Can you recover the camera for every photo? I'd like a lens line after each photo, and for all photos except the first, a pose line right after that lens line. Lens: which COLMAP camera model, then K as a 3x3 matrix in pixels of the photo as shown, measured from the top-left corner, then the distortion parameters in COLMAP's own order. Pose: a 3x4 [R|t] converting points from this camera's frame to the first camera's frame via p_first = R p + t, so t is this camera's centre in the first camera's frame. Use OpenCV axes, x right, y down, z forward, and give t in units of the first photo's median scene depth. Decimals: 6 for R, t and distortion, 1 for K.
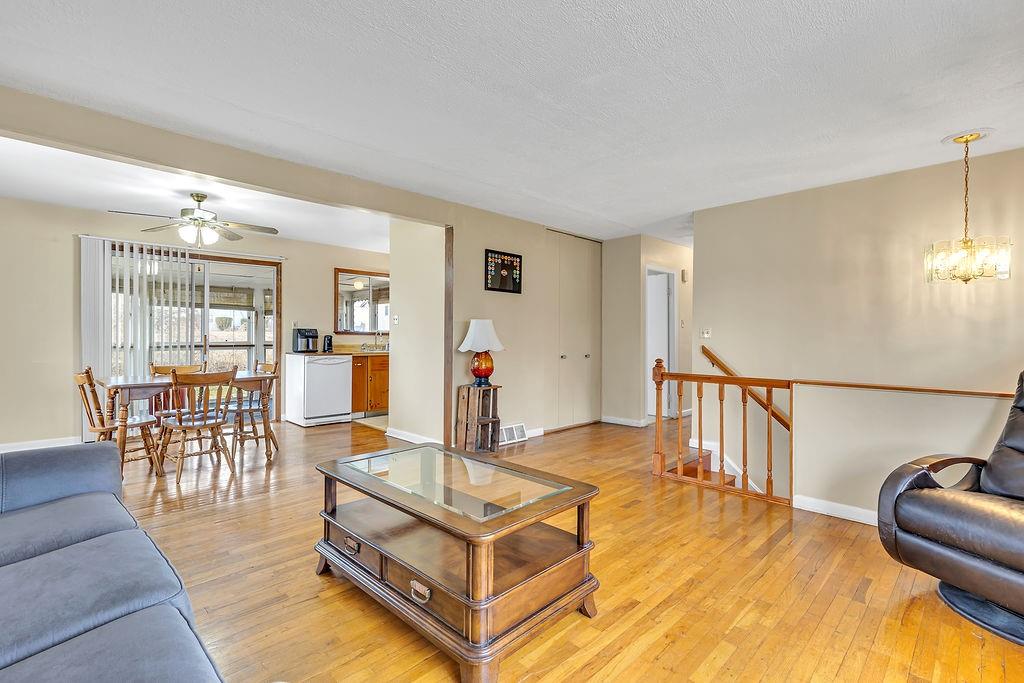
lens RADIAL K [[462.1, 0, 511.1], [0, 462.1, 331.8], [0, 0, 1]] dist [0.000633, -0.000169]
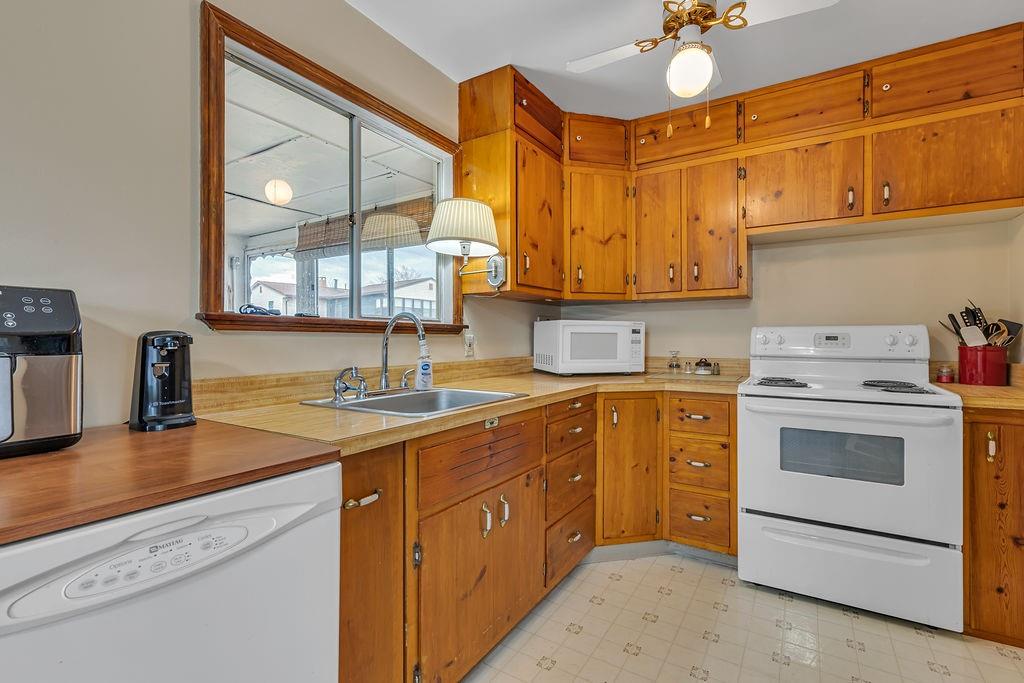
lens RADIAL K [[462.1, 0, 511.1], [0, 462.1, 331.8], [0, 0, 1]] dist [0.000633, -0.000169]
pose [[0.974485, -0.001463, 0.224450, -0.307590], [0.001716, 0.999998, -0.000934, 0.008009], [-0.224448, 0.001295, 0.974485, 0.801420]]
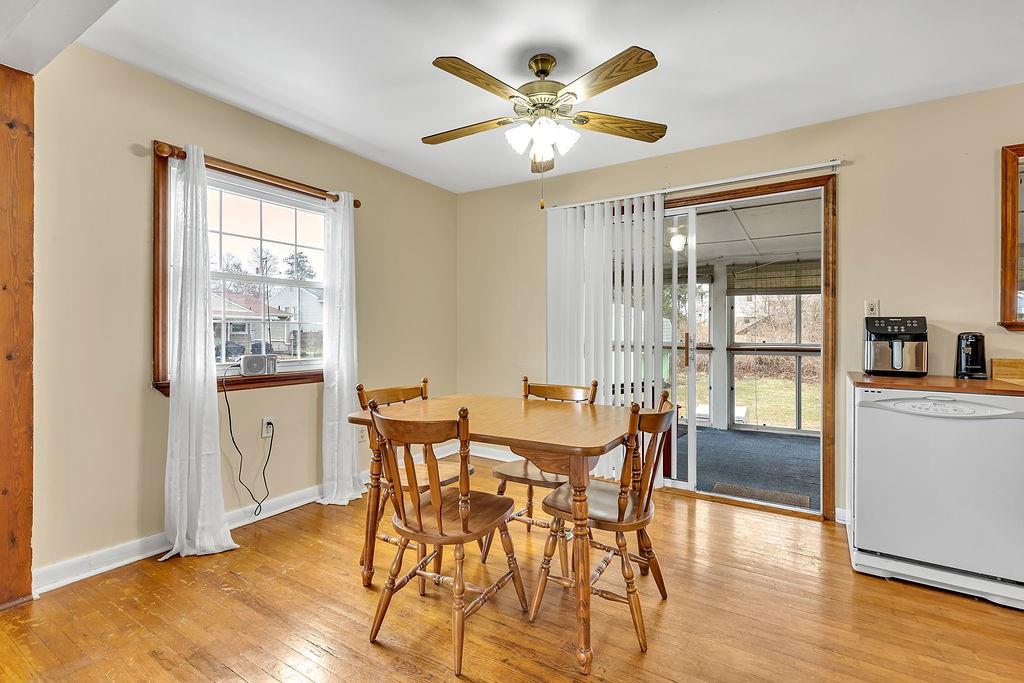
lens RADIAL K [[462.1, 0, 511.1], [0, 462.1, 331.8], [0, 0, 1]] dist [0.000633, -0.000169]
pose [[0.197160, -0.001519, -0.980370, -0.107733], [0.010054, 0.999949, 0.000473, 0.003048], [0.980320, -0.009950, 0.197165, 0.571357]]
